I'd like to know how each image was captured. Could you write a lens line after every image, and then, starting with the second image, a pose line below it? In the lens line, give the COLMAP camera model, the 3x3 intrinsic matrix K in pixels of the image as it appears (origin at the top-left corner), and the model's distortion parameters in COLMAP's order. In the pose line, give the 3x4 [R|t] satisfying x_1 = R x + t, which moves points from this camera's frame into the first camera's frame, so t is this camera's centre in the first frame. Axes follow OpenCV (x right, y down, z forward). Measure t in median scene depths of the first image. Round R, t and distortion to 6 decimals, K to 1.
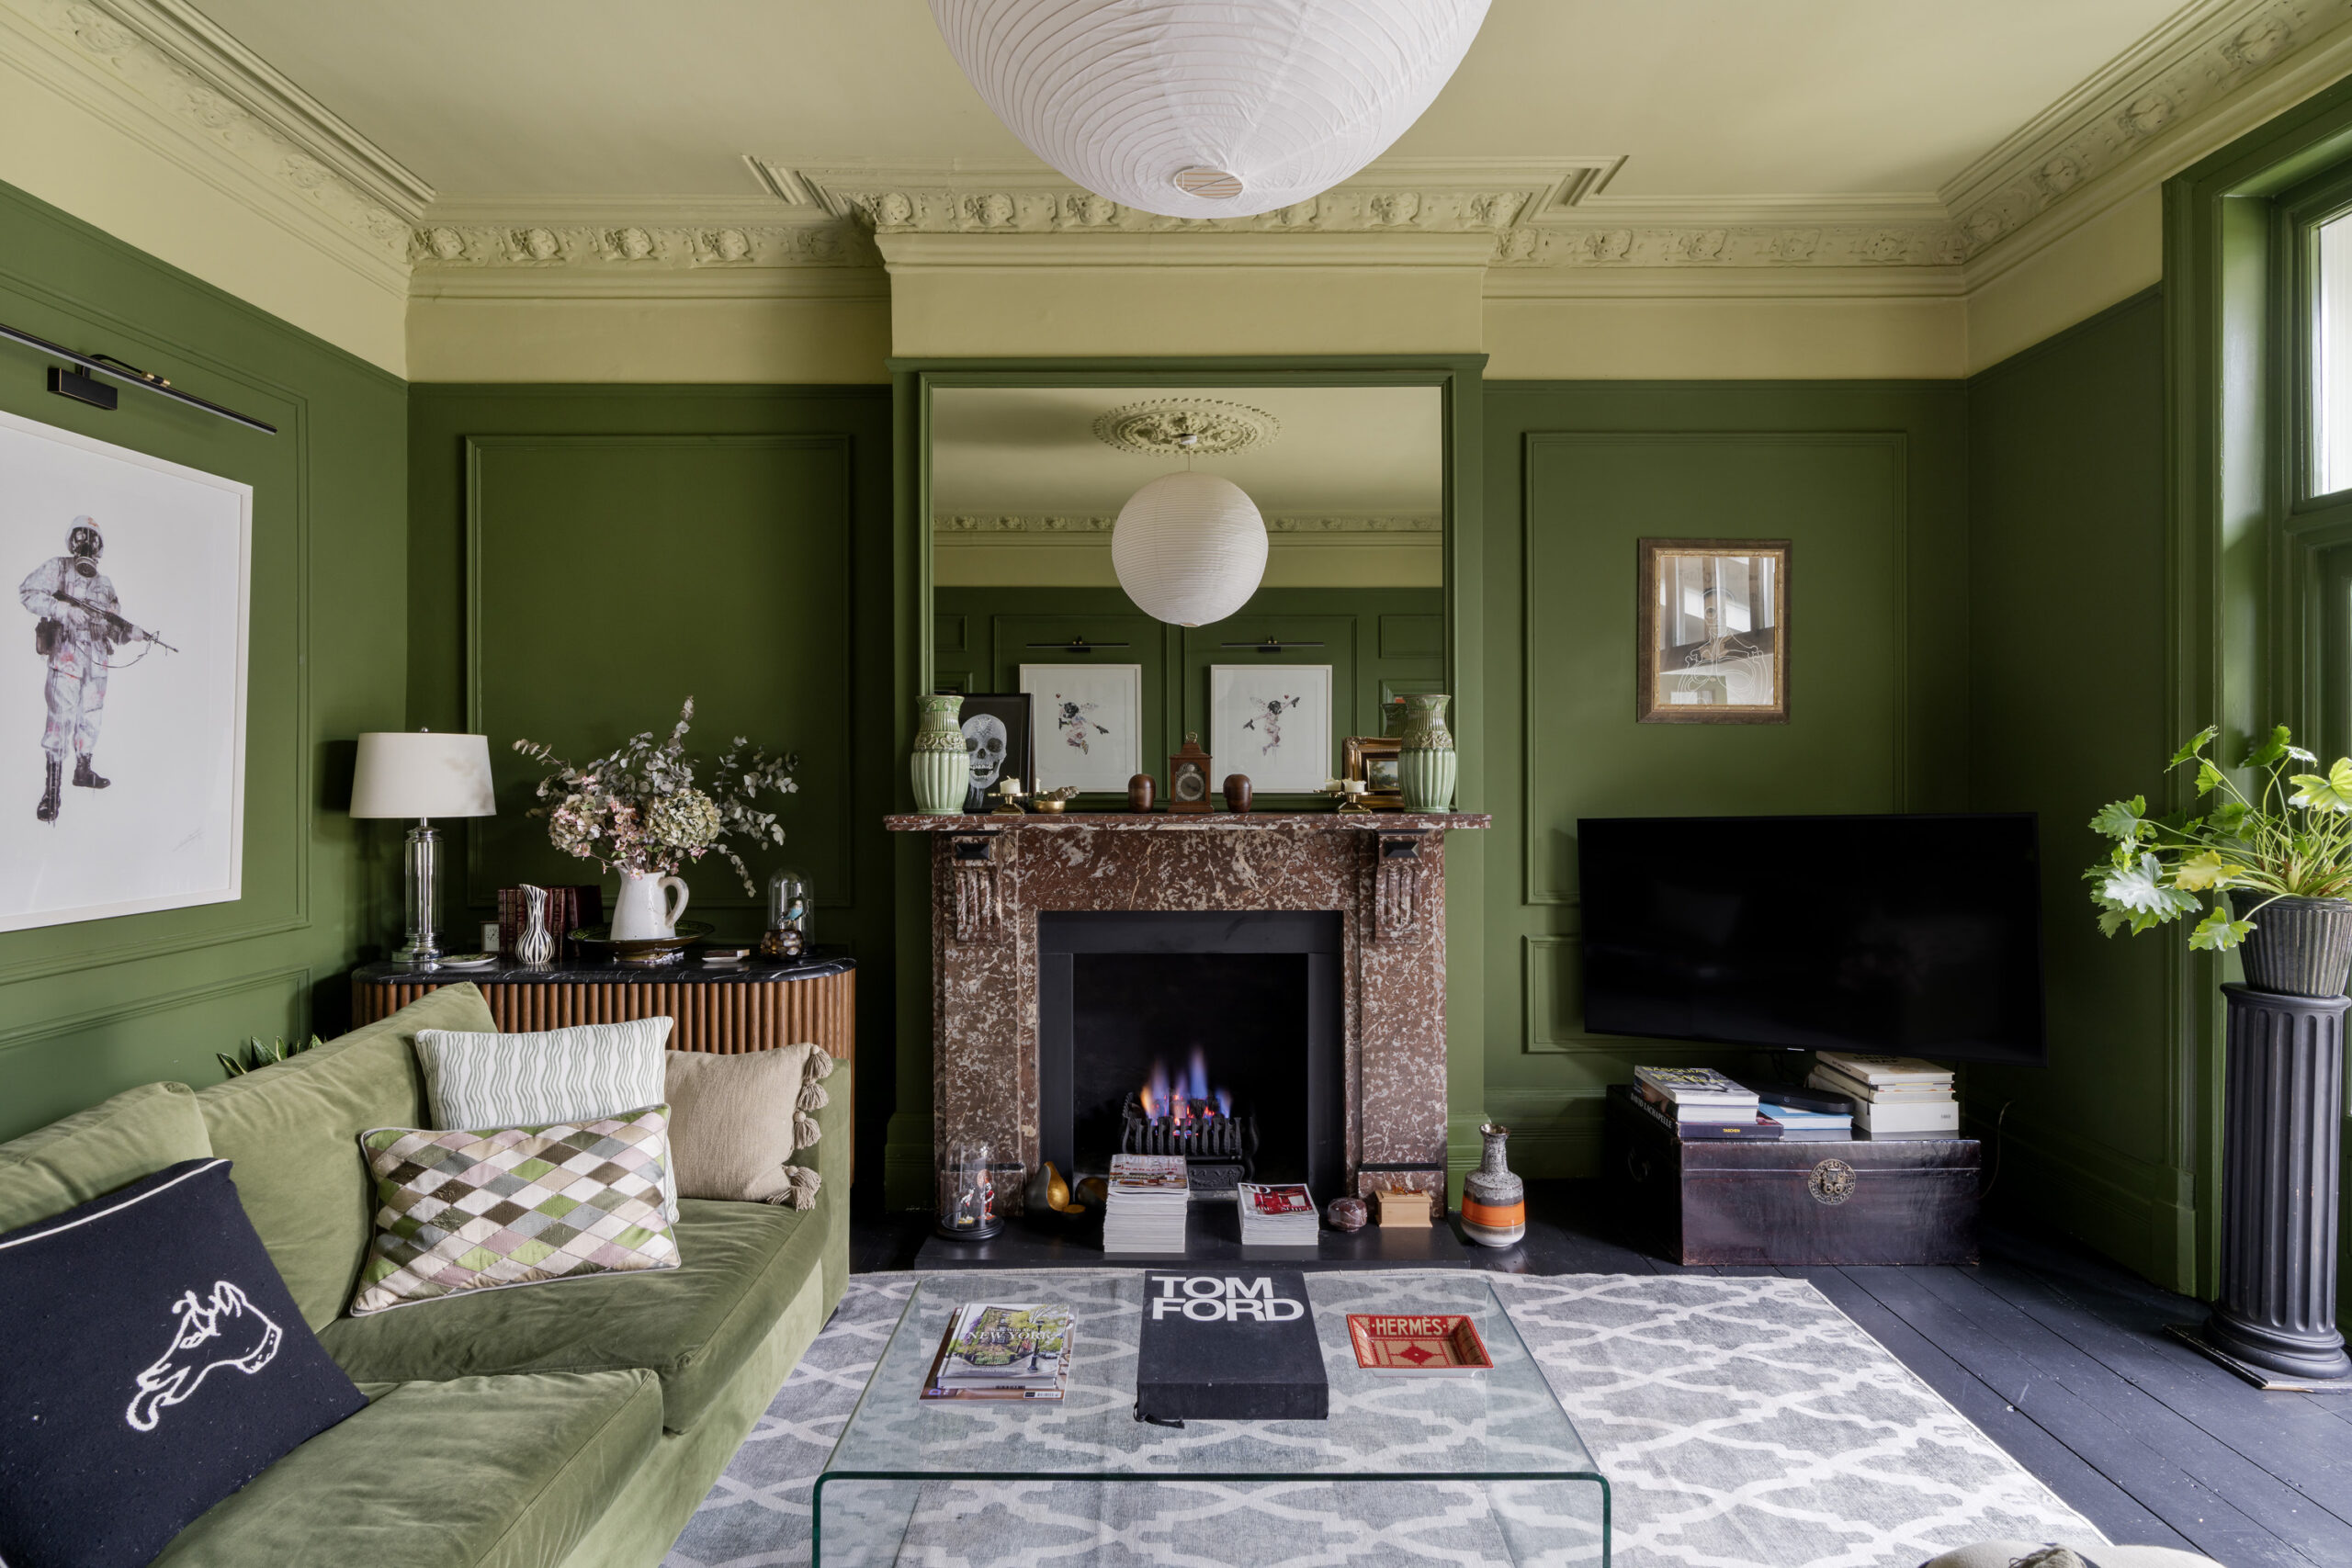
lens RADIAL K [[1113.8, 0, 1183.0], [0, 1113.8, 781.4], [0, 0, 1]] dist [-0.004556, 0.000917]
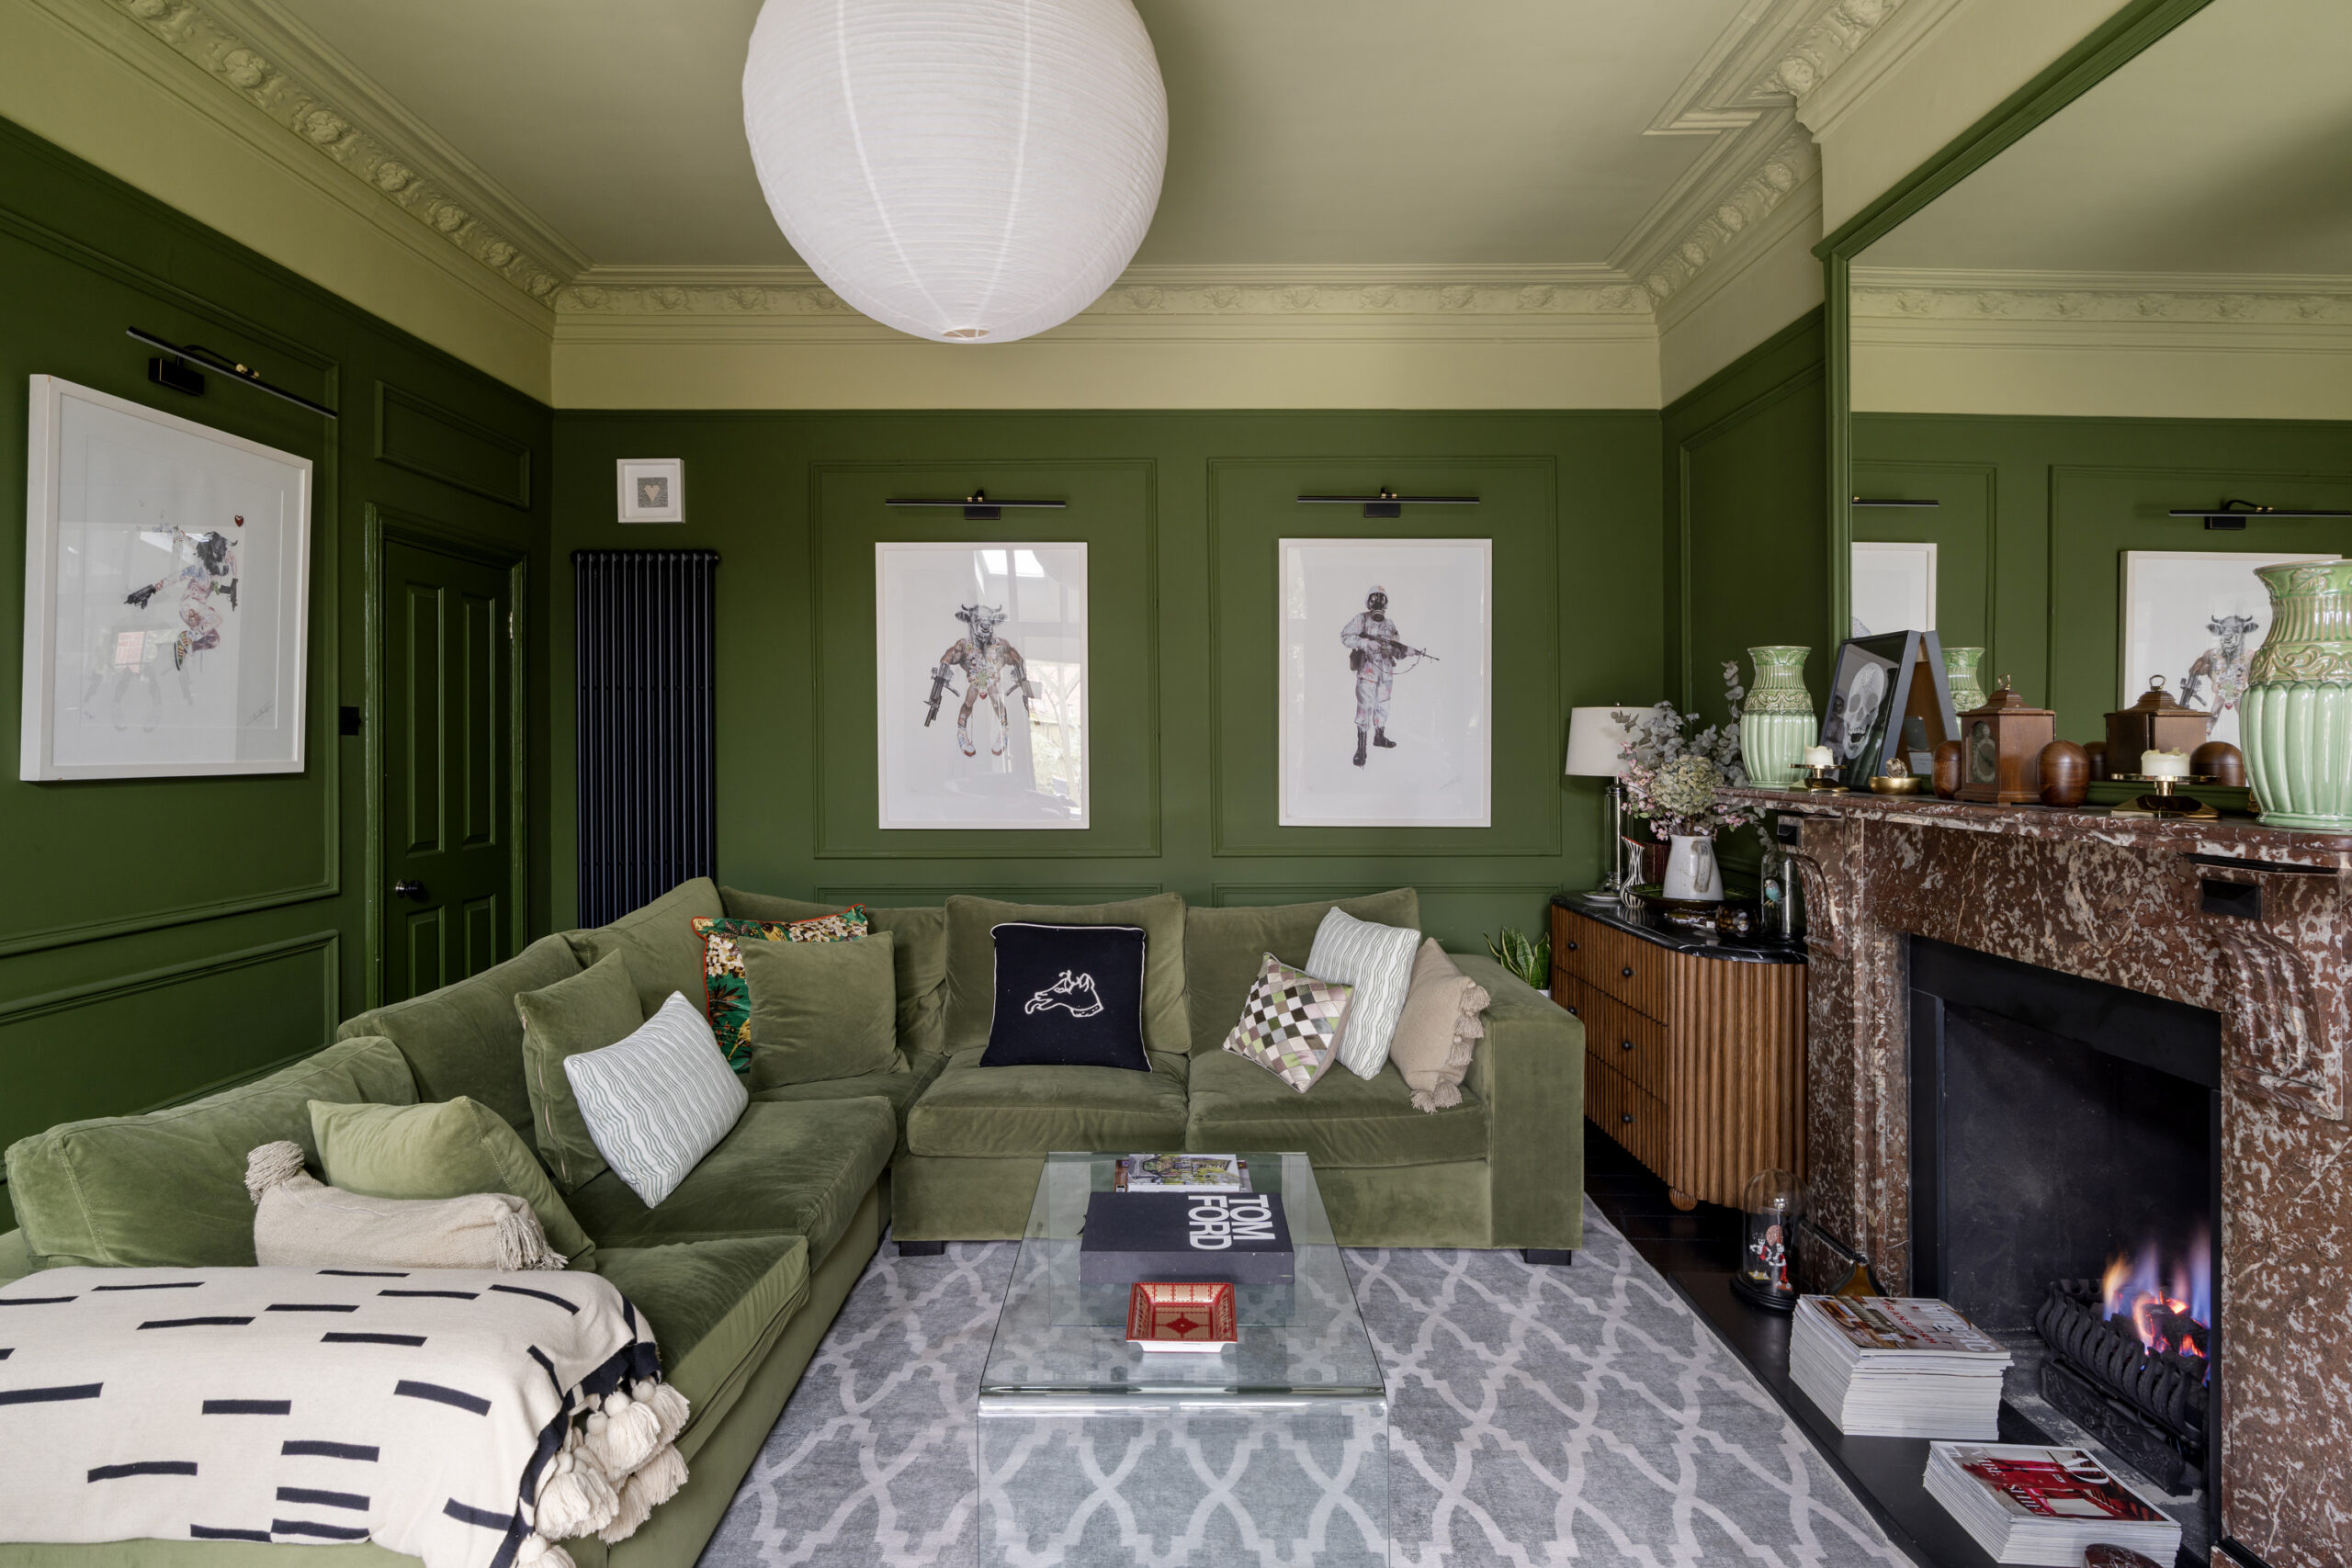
lens RADIAL K [[1281.9, 0, 1196.8], [0, 1281.9, 747.8], [0, 0, 1]] dist [-0.004594, 0.001681]
pose [[0.006065, 0.005249, -0.999968, 0.741408], [-0.015143, 0.999872, 0.005156, 0.000806], [0.999867, 0.015112, 0.006144, 0.555069]]
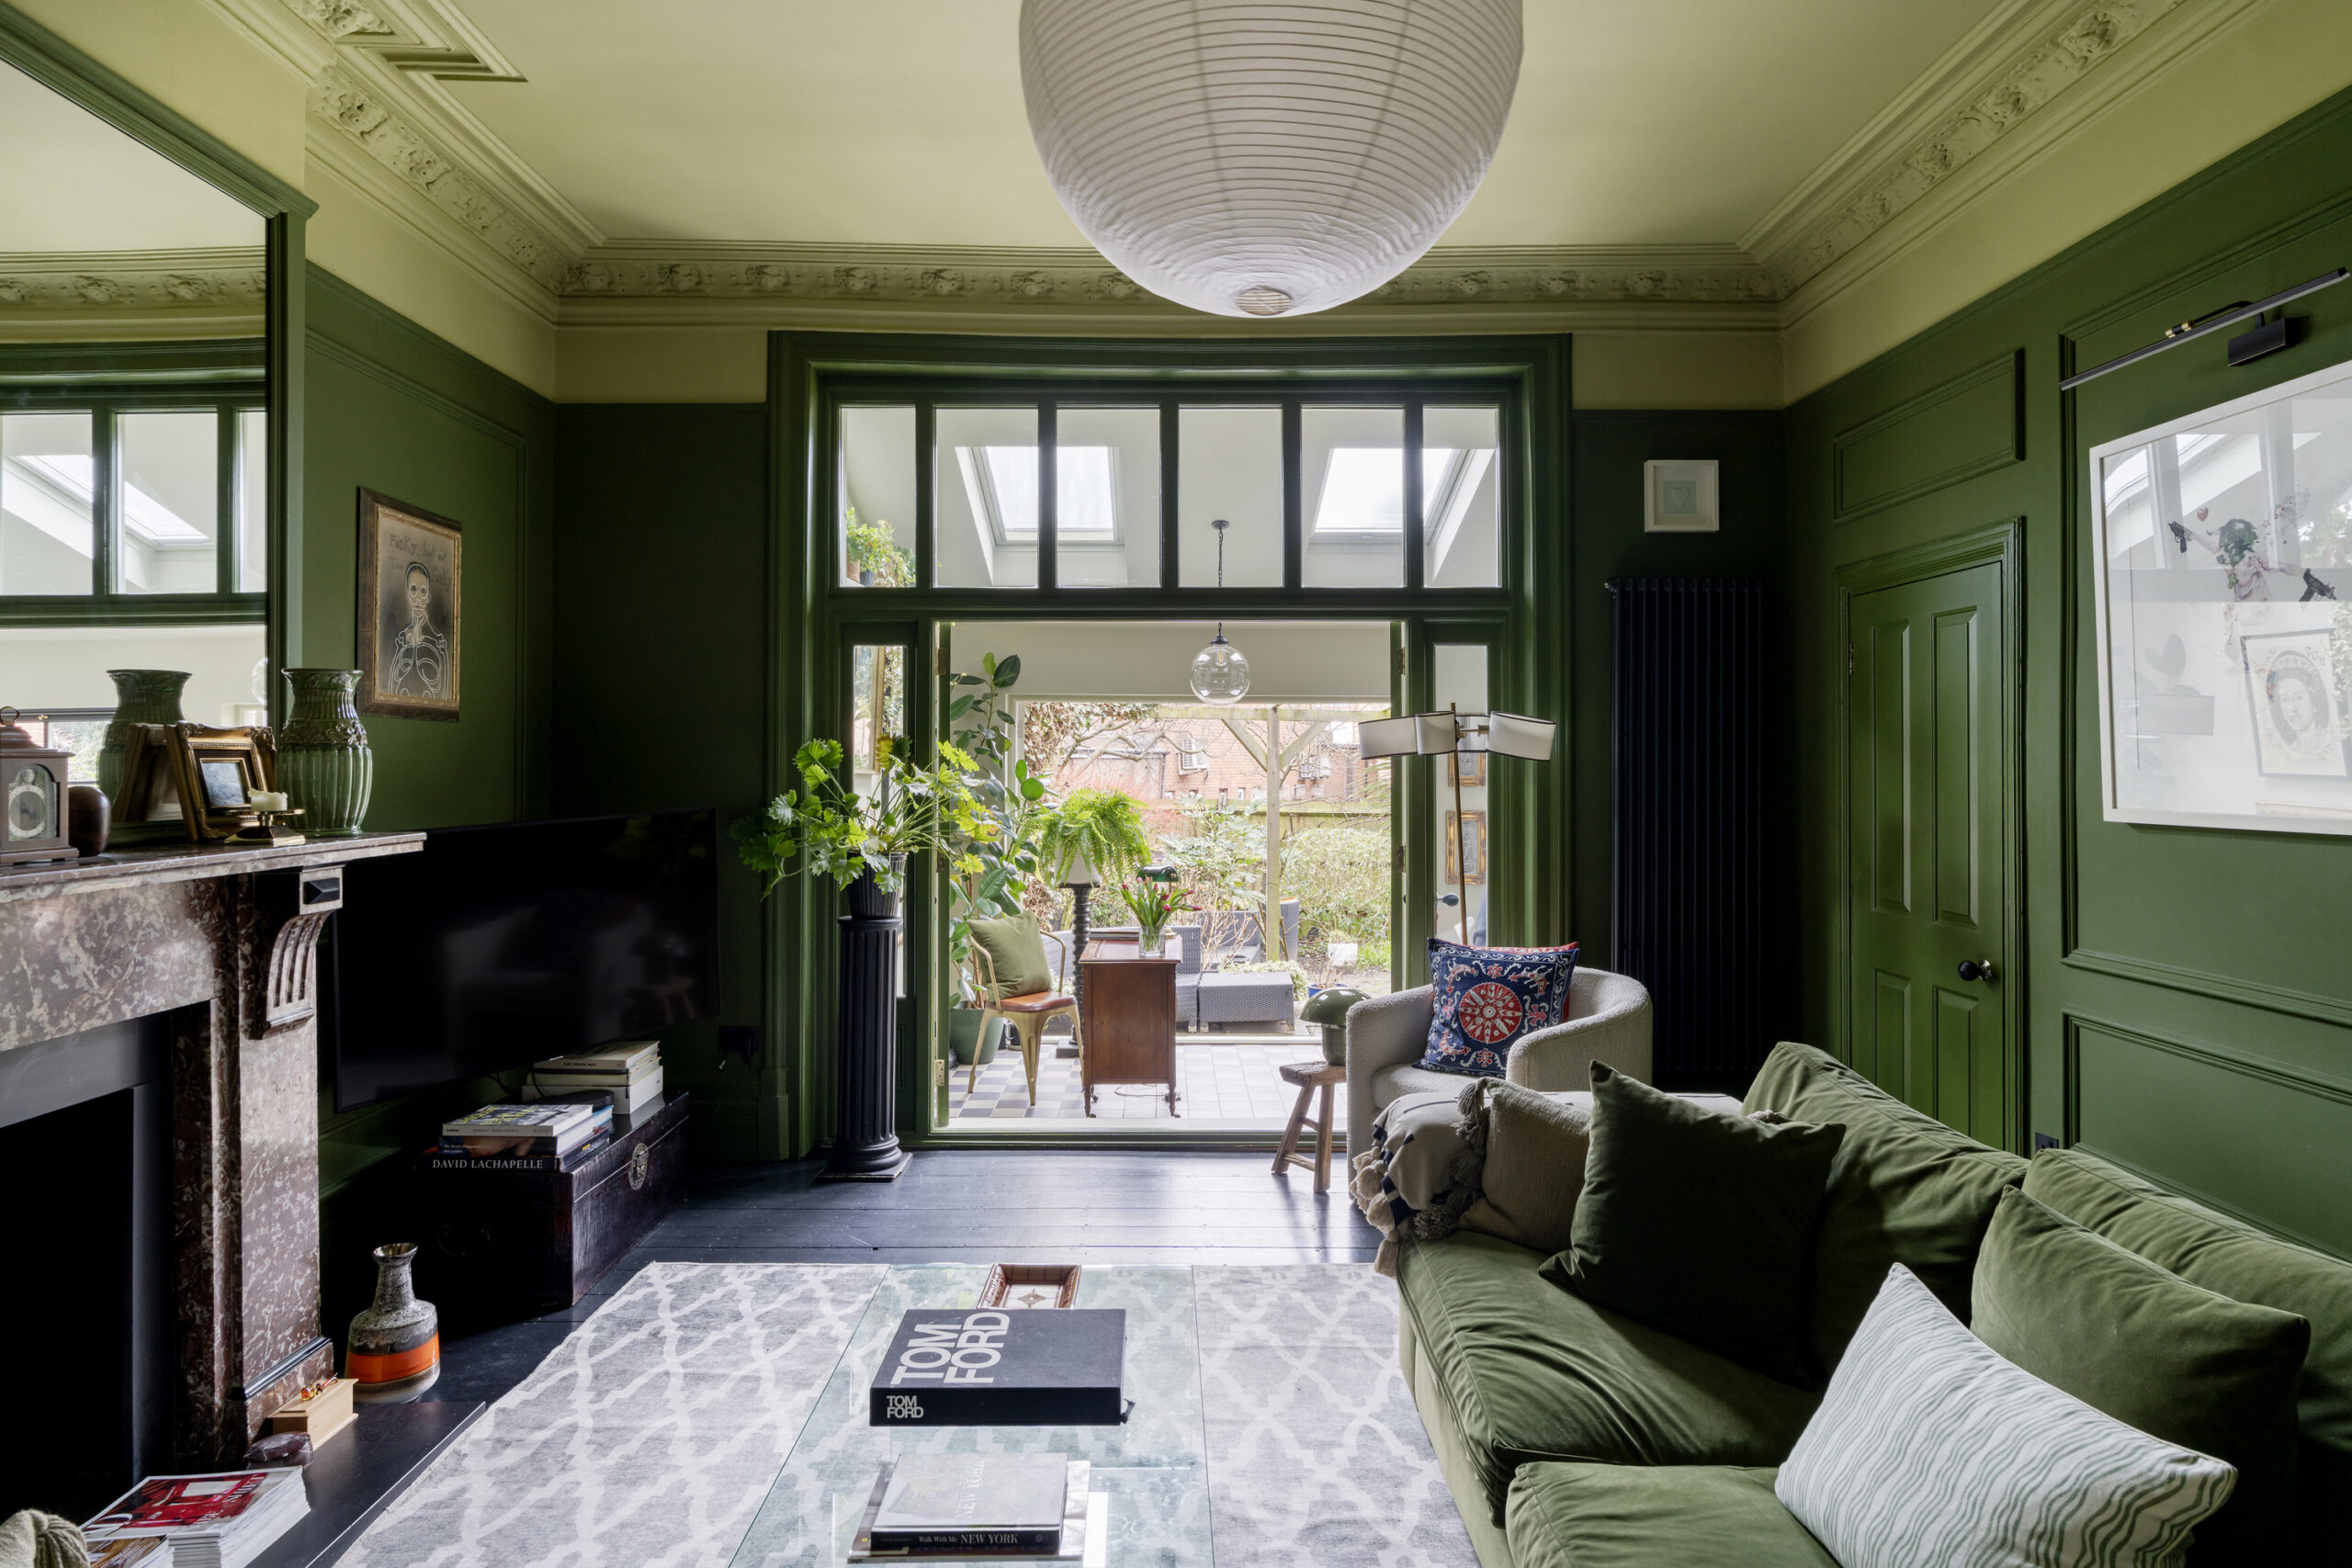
lens RADIAL K [[1281.9, 0, 1178.0], [0, 1281.9, 762.0], [0, 0, 1]] dist [-0.004594, 0.001681]
pose [[-0.002586, 0.002880, 0.999993, -0.598863], [0.012509, 0.999918, -0.002848, -0.009682], [-0.999918, 0.012502, -0.002622, 0.472366]]
